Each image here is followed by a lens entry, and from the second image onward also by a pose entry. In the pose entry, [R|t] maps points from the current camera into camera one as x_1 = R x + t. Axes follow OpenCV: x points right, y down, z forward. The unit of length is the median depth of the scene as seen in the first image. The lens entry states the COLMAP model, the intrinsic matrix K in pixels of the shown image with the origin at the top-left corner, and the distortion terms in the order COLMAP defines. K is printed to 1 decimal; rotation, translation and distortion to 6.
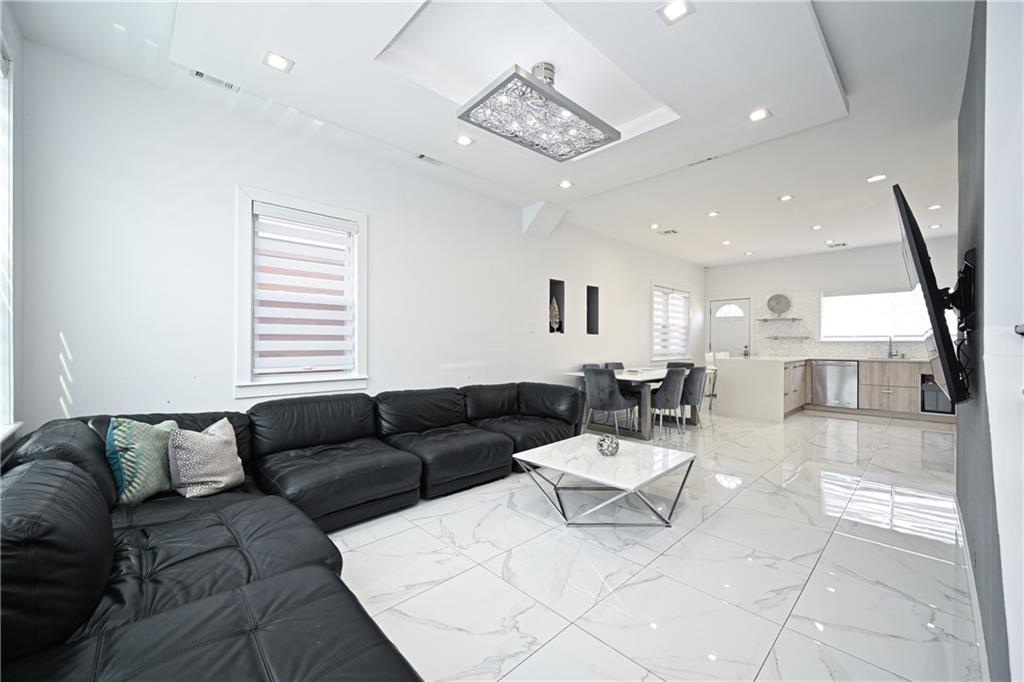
lens RADIAL K [[402.0, 0, 512.0], [0, 402.0, 341.0], [0, 0, 1]] dist [-0.001757, 0.000285]
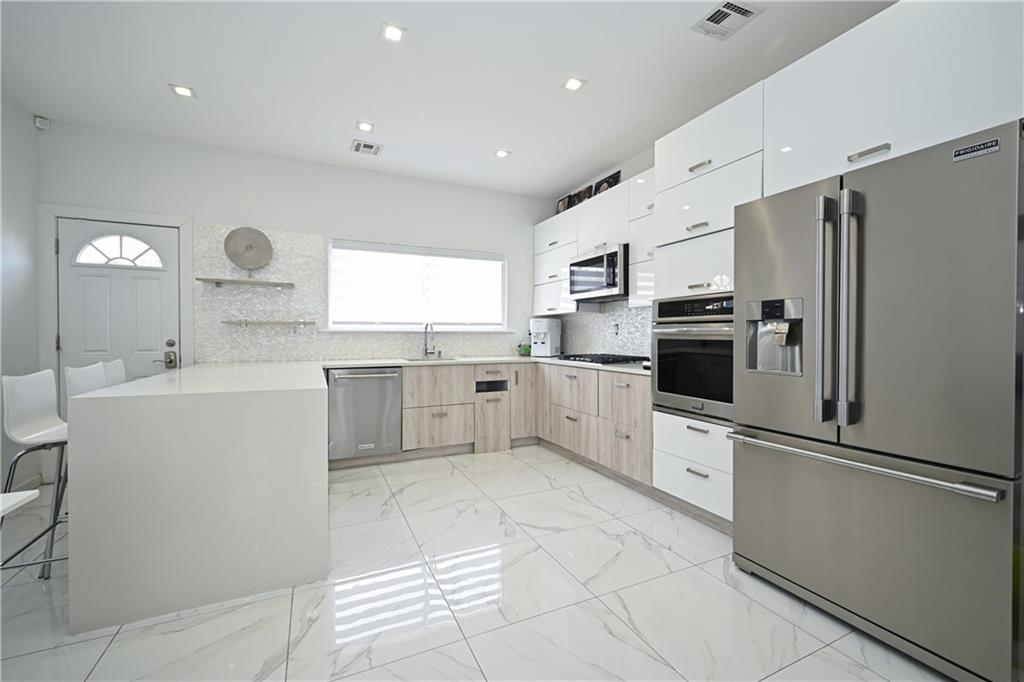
lens RADIAL K [[426.0, 0, 512.0], [0, 426.0, 341.0], [0, 0, 1]] dist [0.000875, -0.000072]
pose [[0.318569, -0.015038, 0.947781, 0.656479], [-0.003929, 0.999845, 0.017184, 0.007097], [-0.947892, -0.009198, 0.318460, 1.240977]]
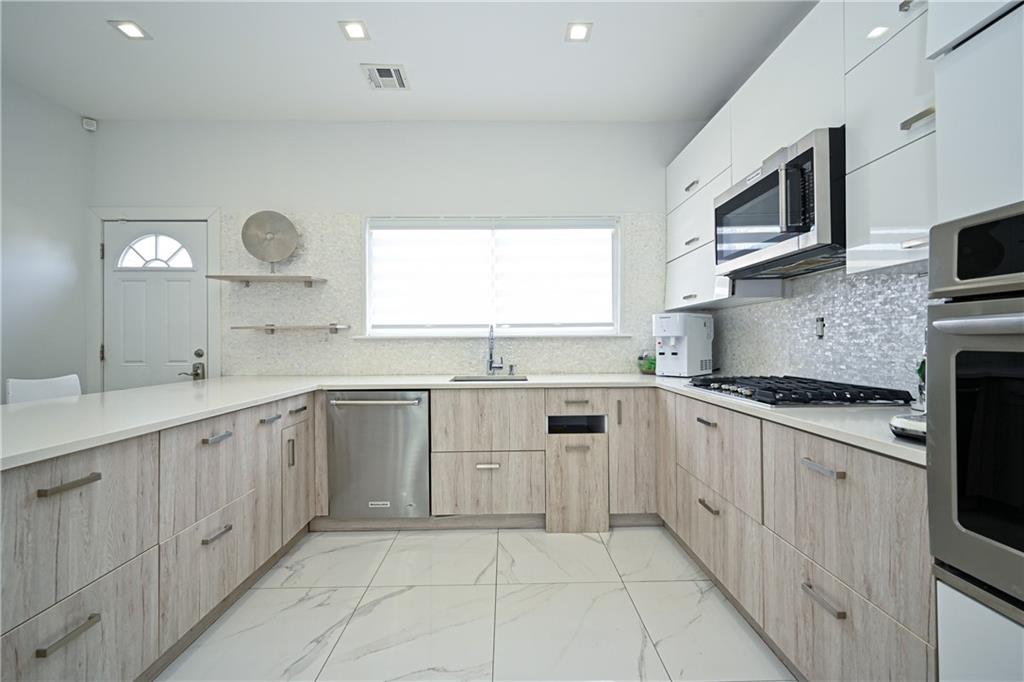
lens RADIAL K [[426.0, 0, 512.0], [0, 426.0, 341.0], [0, 0, 1]] dist [0.000875, -0.000072]
pose [[0.677806, -0.005083, 0.735223, 1.159542], [0.004859, 0.999985, 0.002435, 0.008424], [-0.735224, 0.001922, 0.677821, 1.257396]]
